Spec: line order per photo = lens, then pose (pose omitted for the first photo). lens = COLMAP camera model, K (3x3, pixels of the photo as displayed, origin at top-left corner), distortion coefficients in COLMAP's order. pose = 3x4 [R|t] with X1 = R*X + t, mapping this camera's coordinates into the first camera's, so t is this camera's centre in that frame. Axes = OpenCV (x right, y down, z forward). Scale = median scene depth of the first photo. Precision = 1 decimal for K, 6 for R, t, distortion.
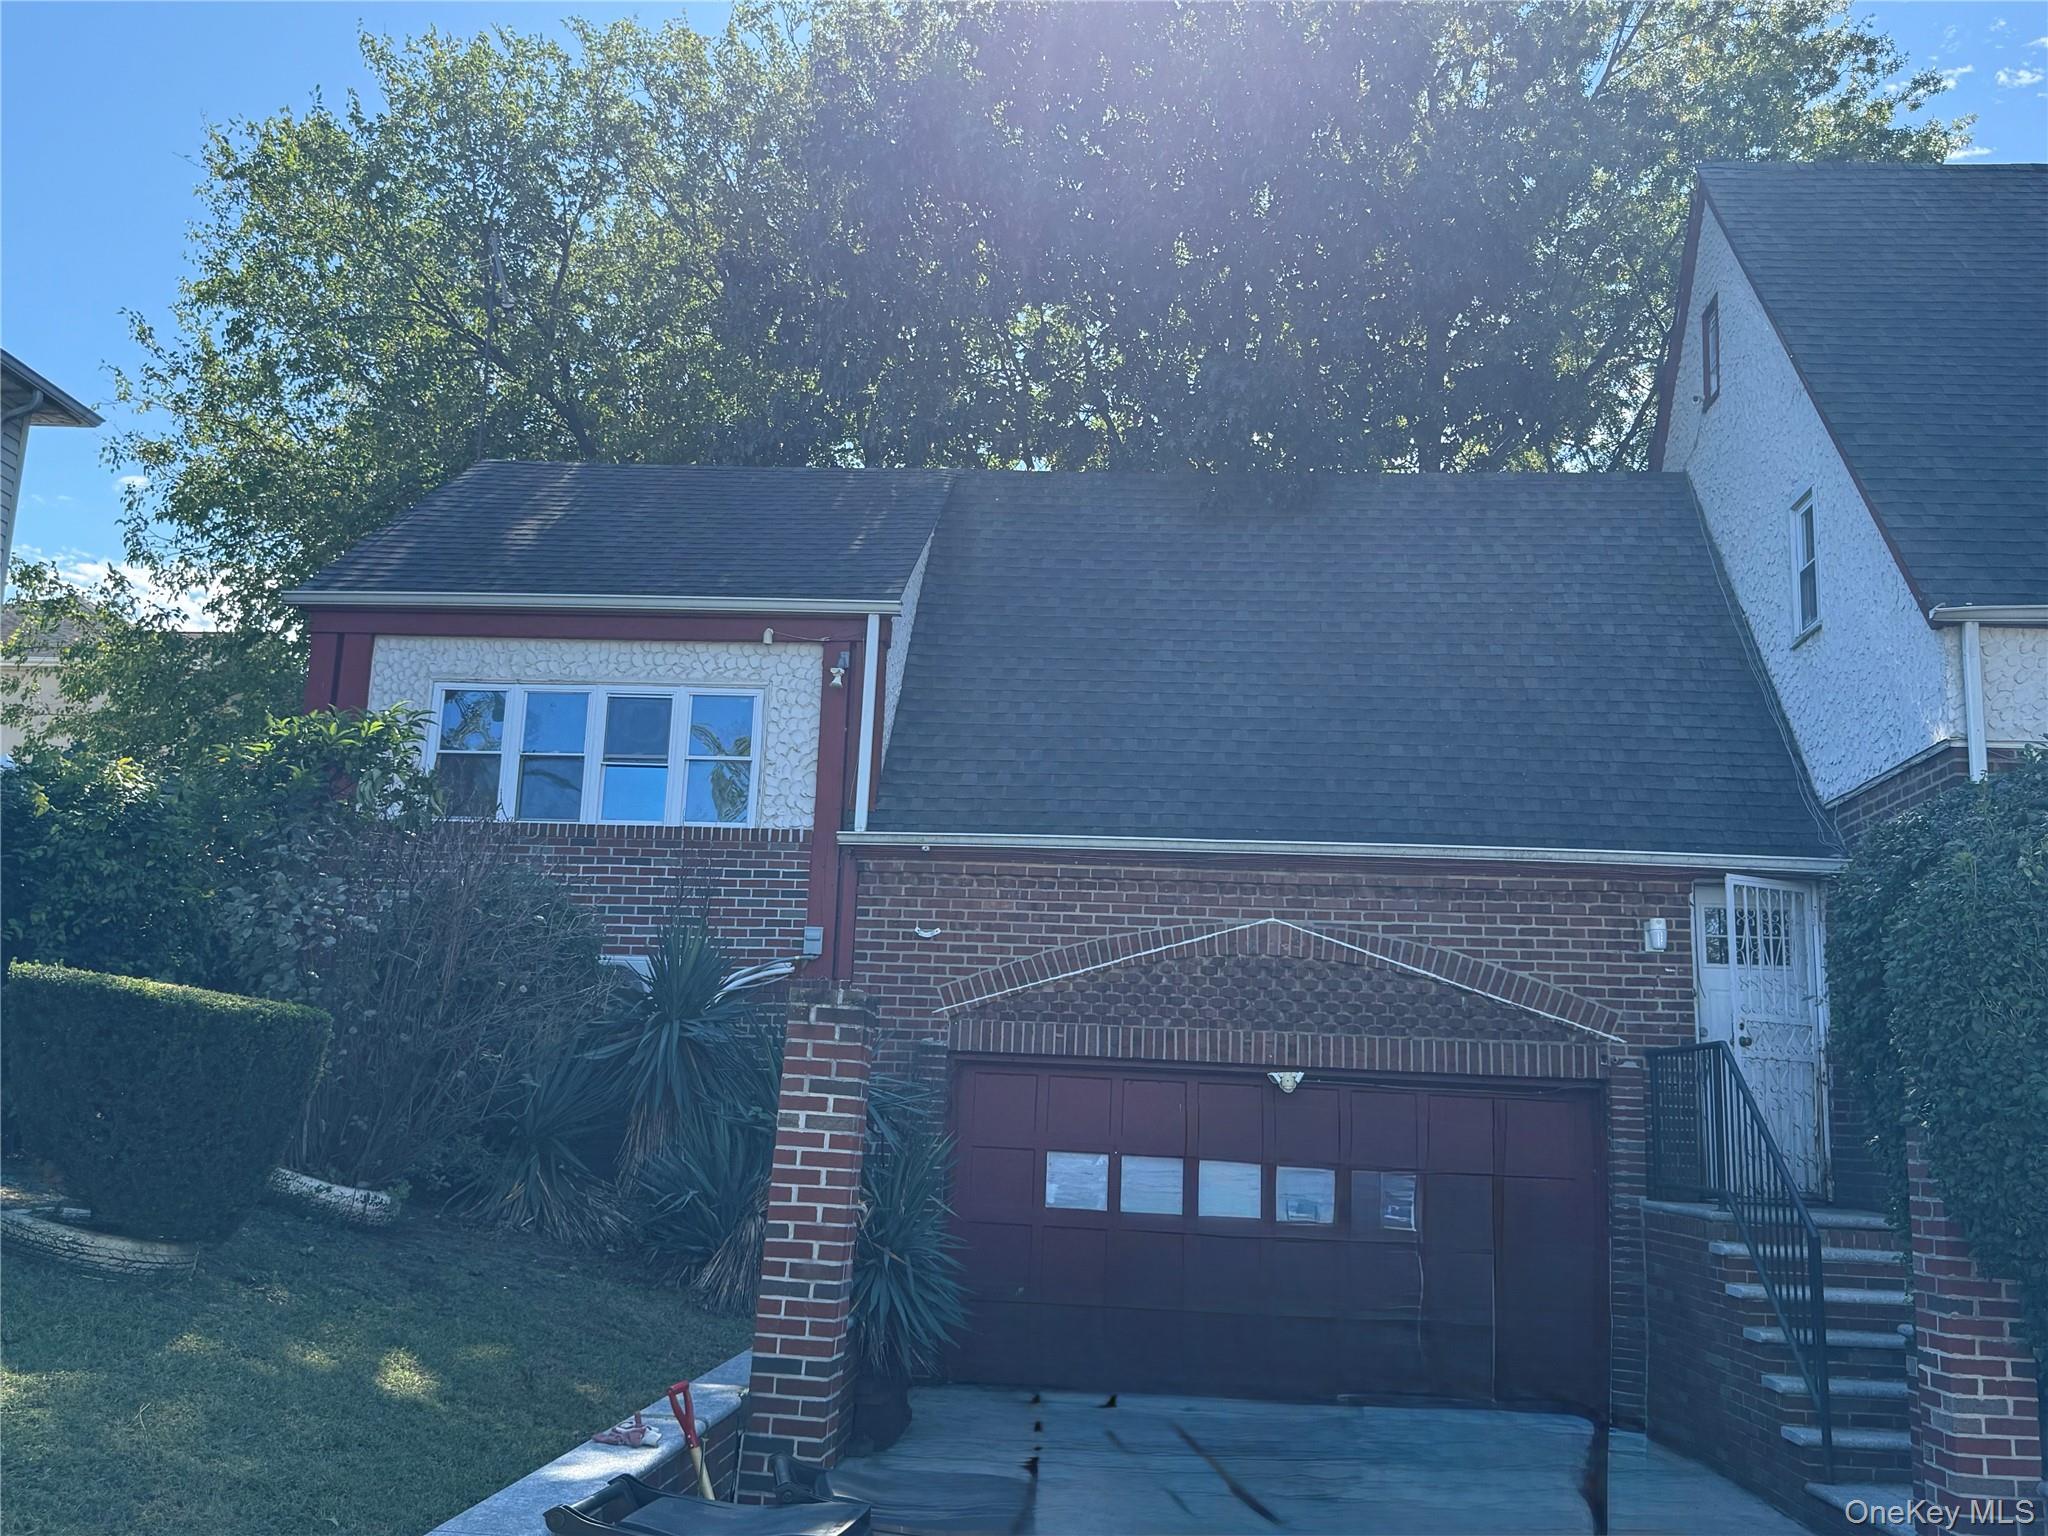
lens RADIAL K [[1813.2, 0, 999.8], [0, 1813.2, 737.1], [0, 0, 1]] dist [0.096038, -0.131000]
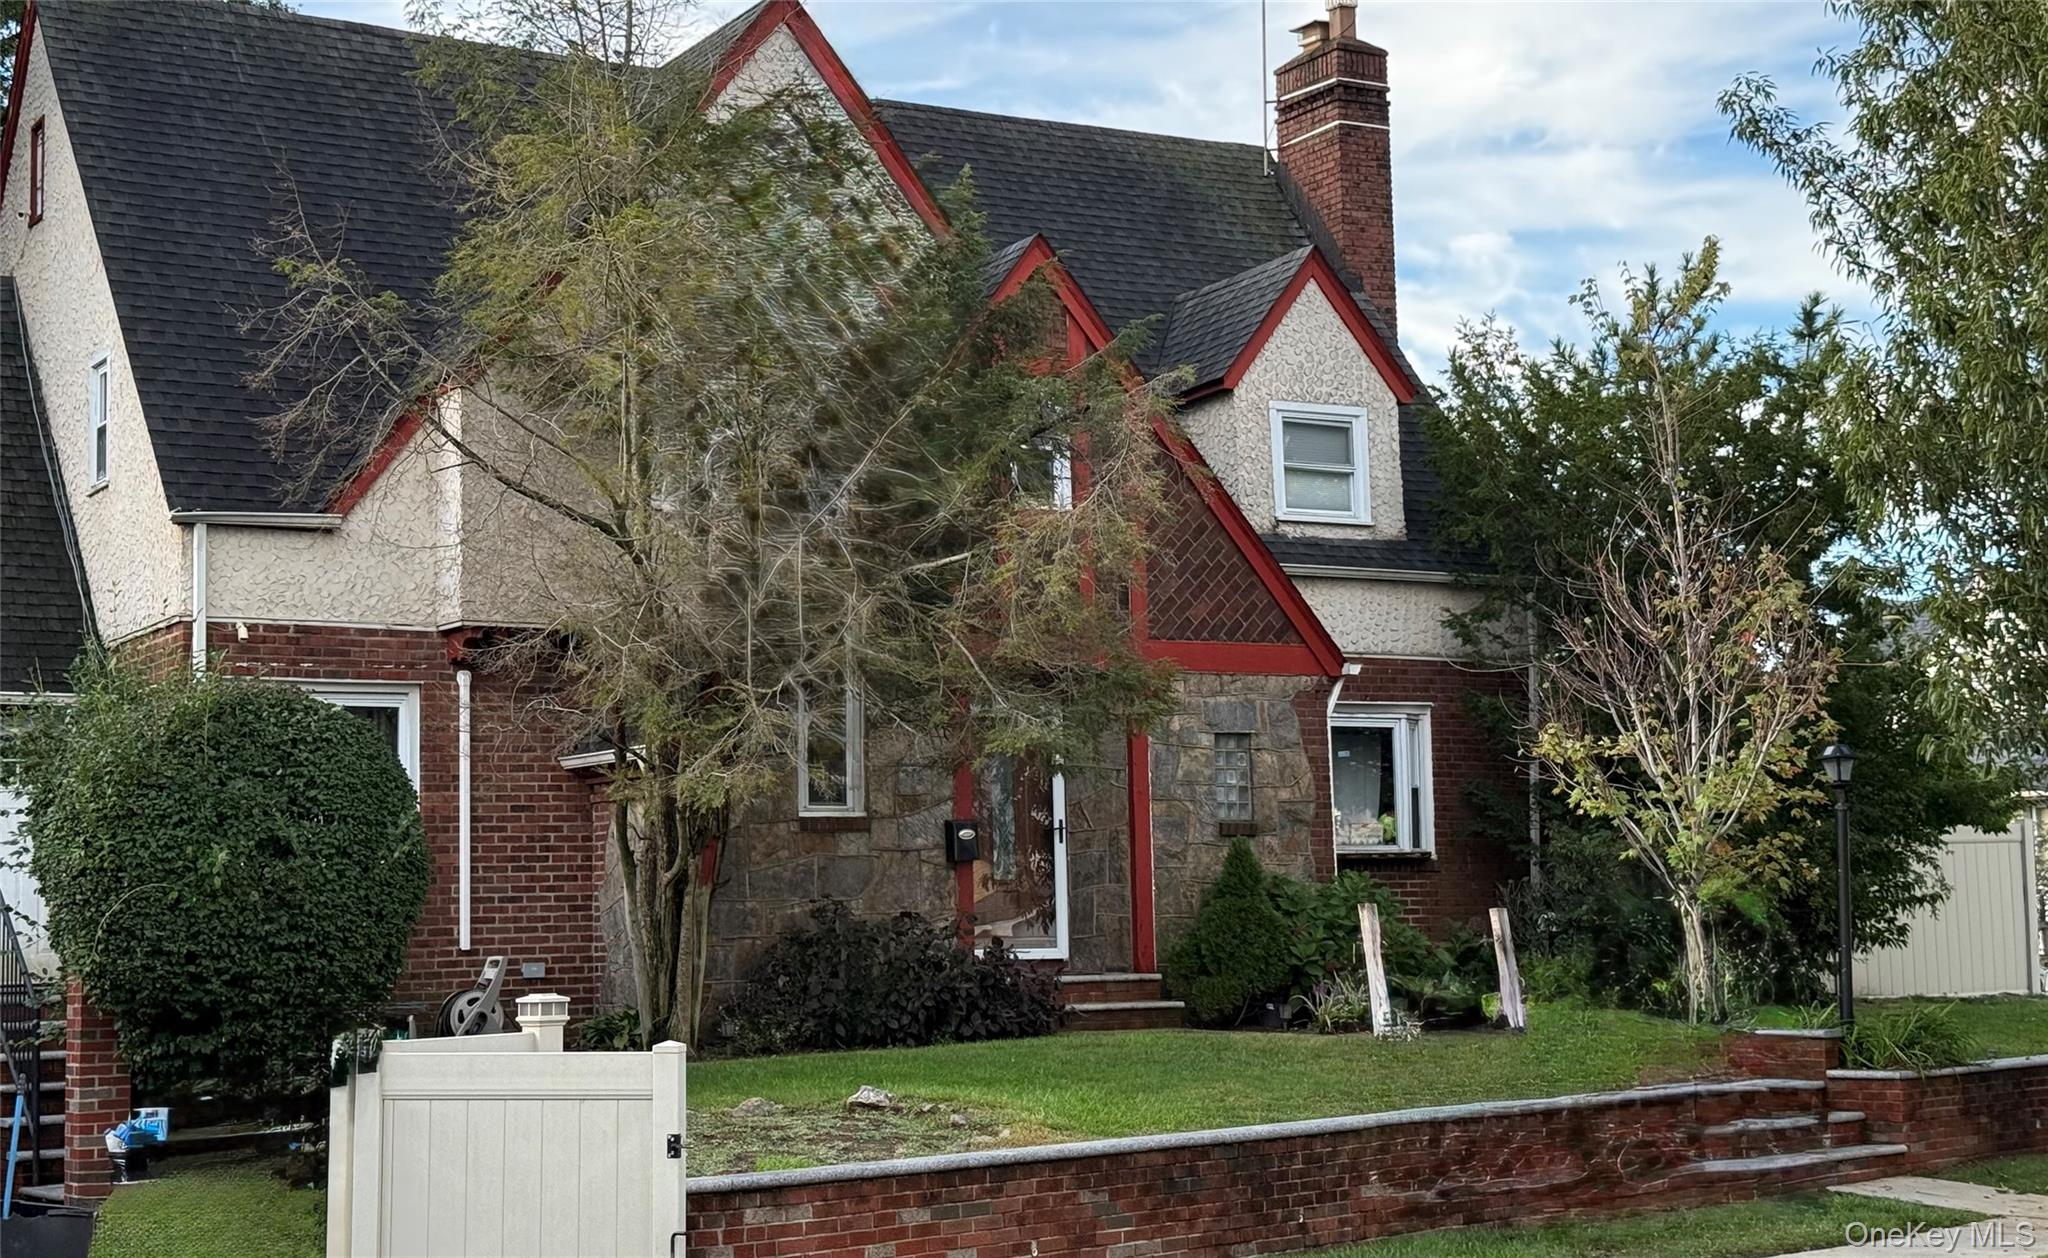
lens RADIAL K [[3049.1, 0, 1035.2], [0, 3049.1, 612.2], [0, 0, 1]] dist [0.145027, 0.000000]
pose [[0.803446, 0.001206, 0.595376, -0.224460], [-0.068052, 0.993630, 0.089823, -0.188587], [-0.591475, -0.112684, 0.798410, -0.850699]]
